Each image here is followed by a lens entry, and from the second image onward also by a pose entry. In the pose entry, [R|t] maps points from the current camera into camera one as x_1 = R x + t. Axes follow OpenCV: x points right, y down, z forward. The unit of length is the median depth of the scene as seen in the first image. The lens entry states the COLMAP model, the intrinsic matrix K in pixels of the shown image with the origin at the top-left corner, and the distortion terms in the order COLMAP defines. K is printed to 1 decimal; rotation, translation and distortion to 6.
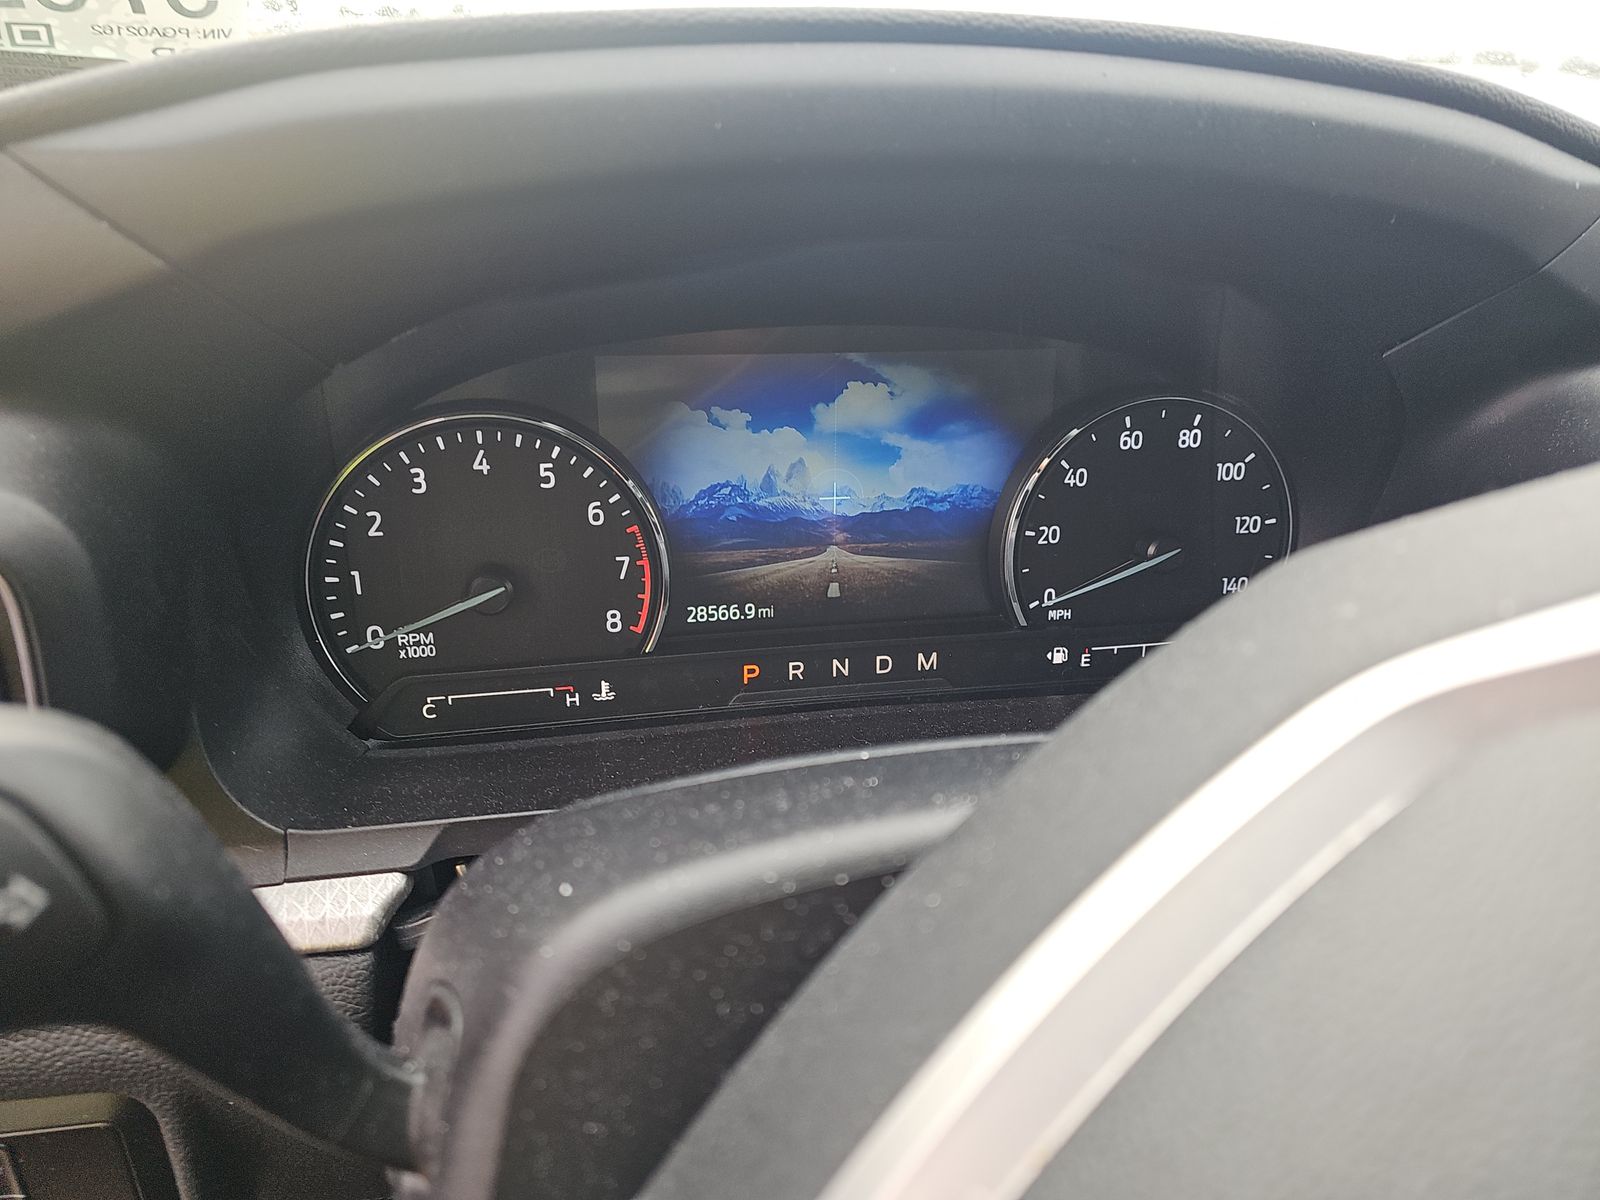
lens RADIAL K [[1063.6, 0, 803.5], [0, 1063.6, 621.8], [0, 0, 1]] dist [0.031377, -0.032892]
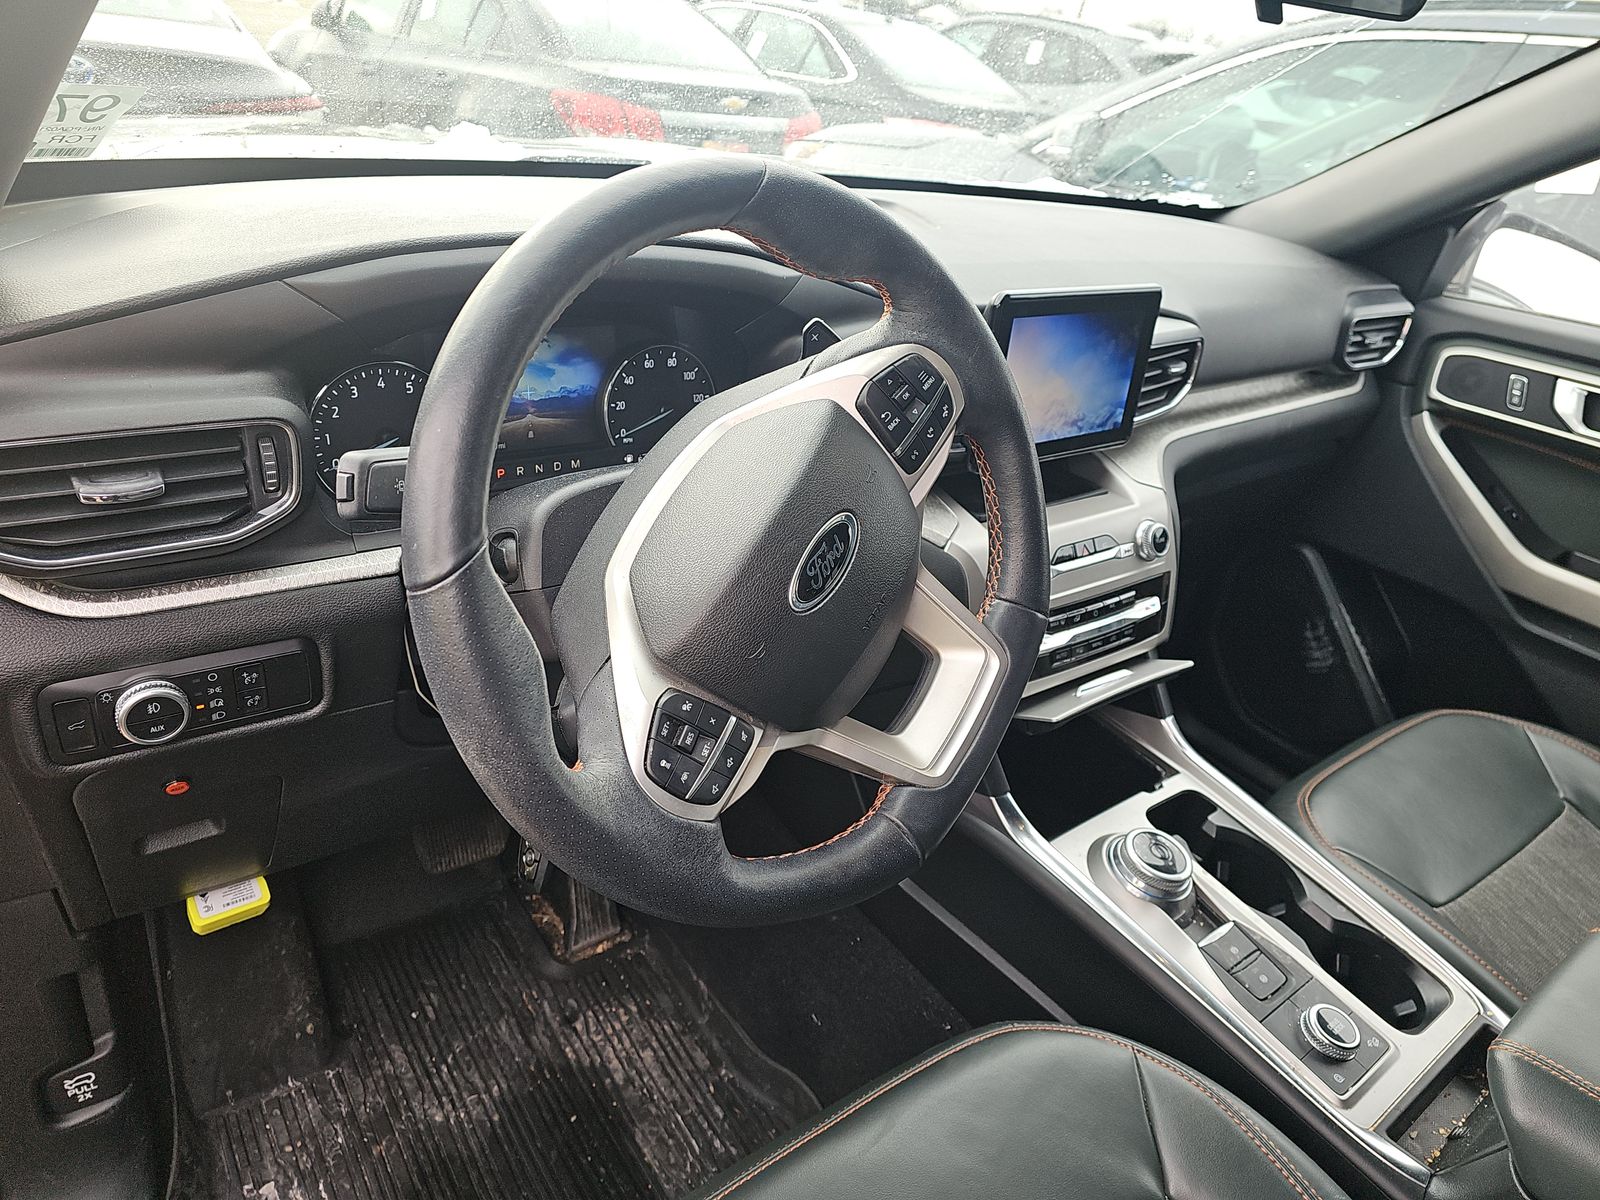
lens RADIAL K [[1063.6, 0, 799.4], [0, 1063.6, 605.3], [0, 0, 1]] dist [0.031377, -0.032892]
pose [[0.888238, -0.130687, 0.440403, -0.529488], [0.095057, 0.990220, 0.102123, 0.158129], [-0.449442, -0.048846, 0.891973, -1.339459]]
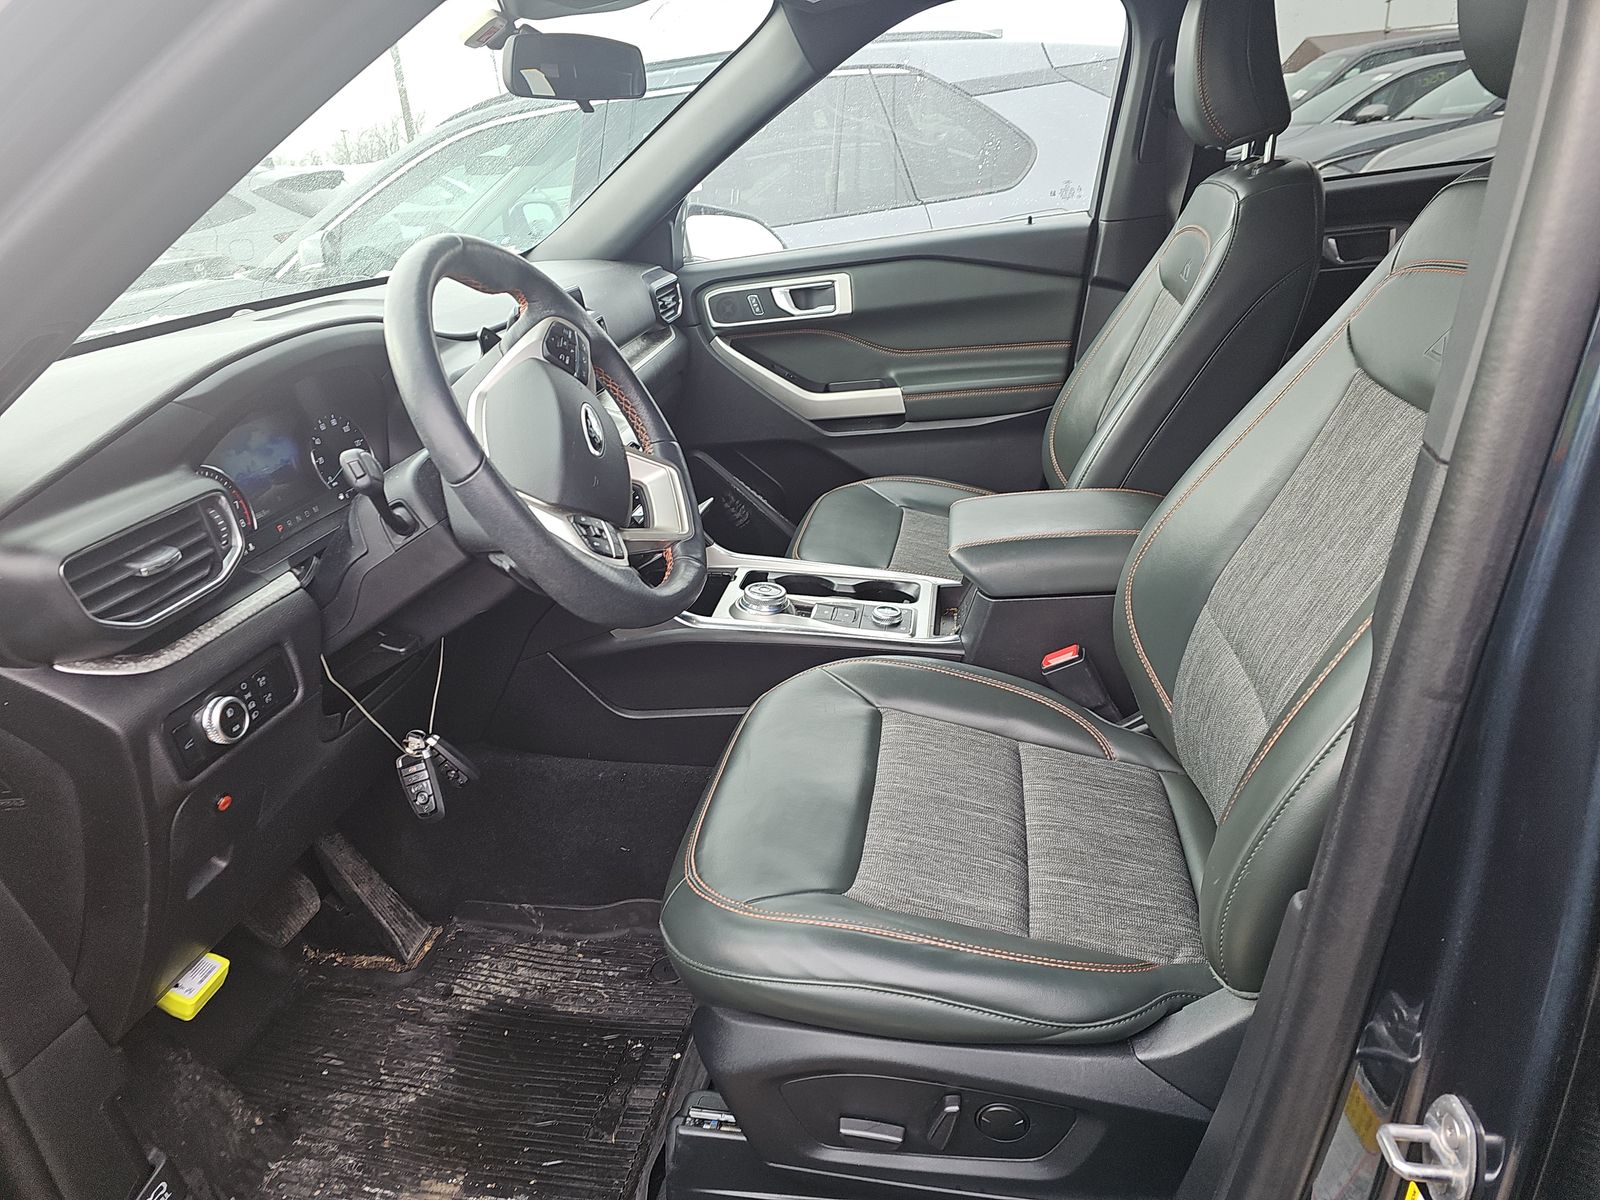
lens RADIAL K [[1063.6, 0, 844.5], [0, 1063.6, 618.2], [0, 0, 1]] dist [0.031377, -0.032892]
pose [[0.304022, -0.423172, 0.853520, -2.313188], [0.495011, 0.835657, 0.237994, 0.339400], [-0.813963, 0.350146, 0.463533, -1.656636]]
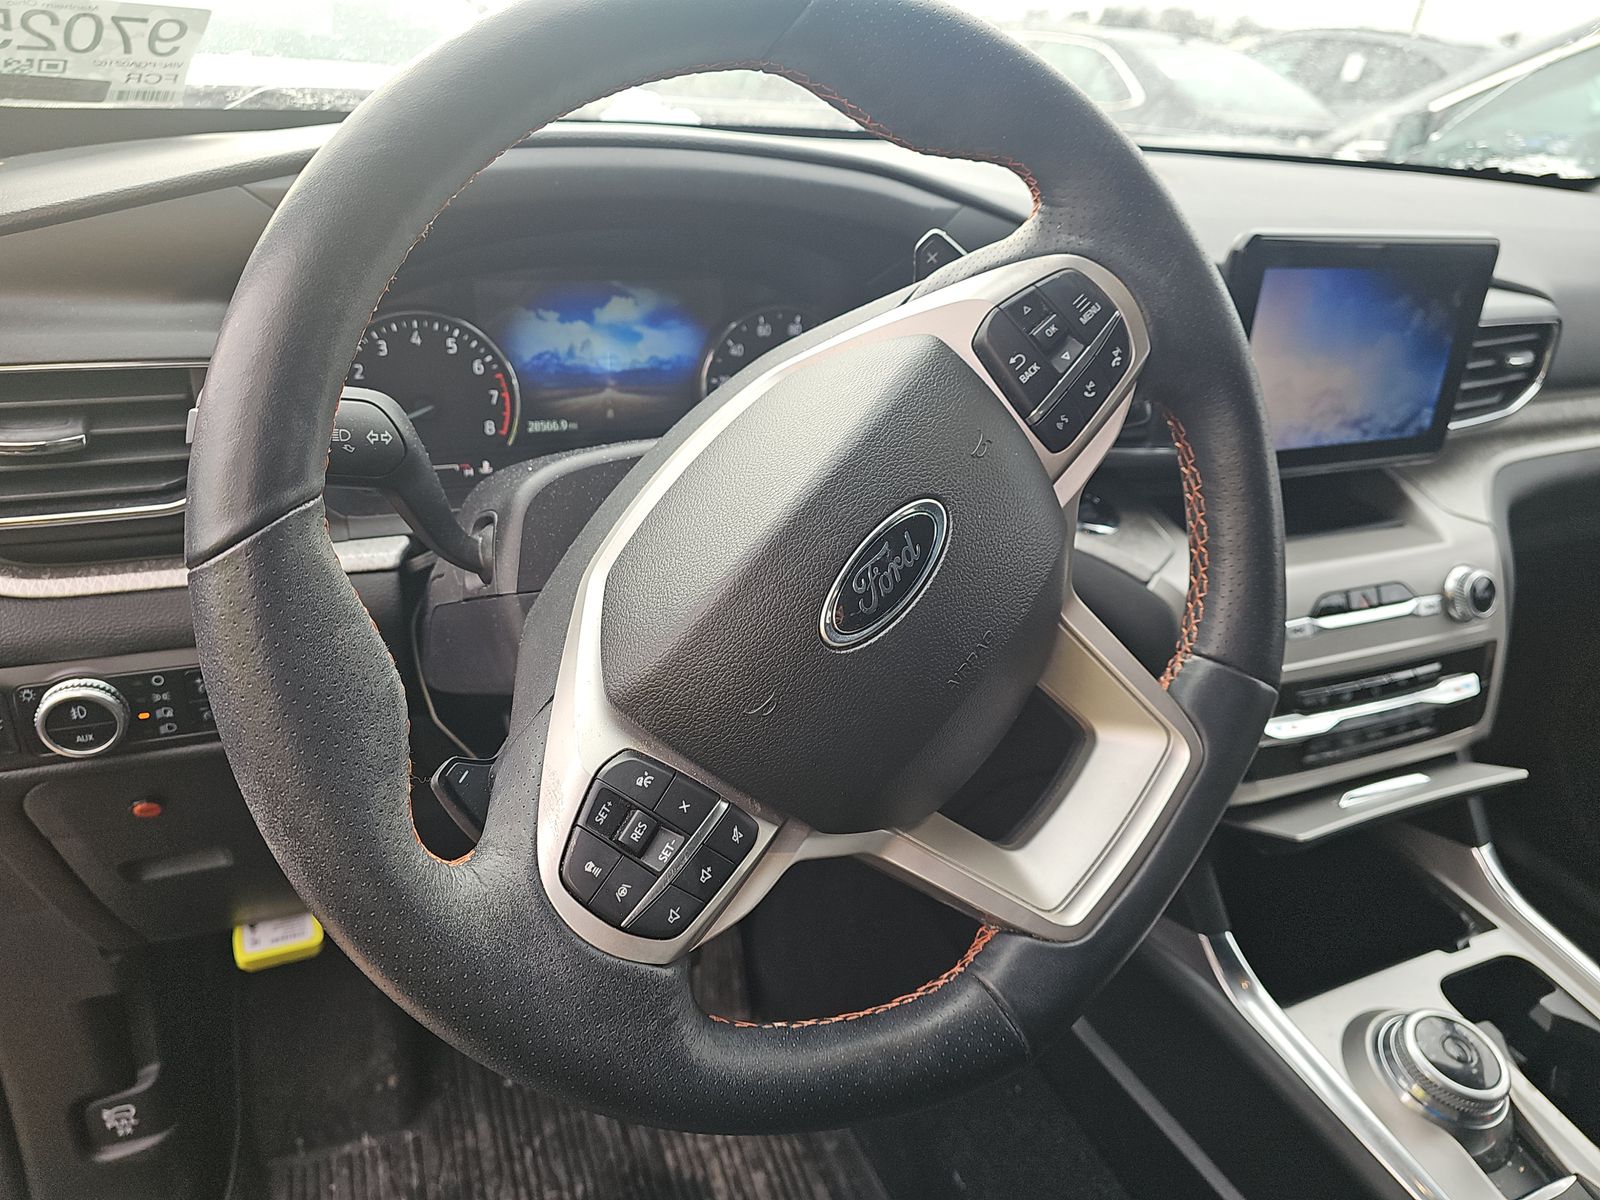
lens RADIAL K [[1063.6, 0, 787.9], [0, 1063.6, 601.5], [0, 0, 1]] dist [0.031377, -0.032892]
pose [[0.975895, -0.054561, 0.211310, -0.080377], [0.047297, 0.998108, 0.039279, 0.245495], [-0.213054, -0.028338, 0.976629, -0.894088]]
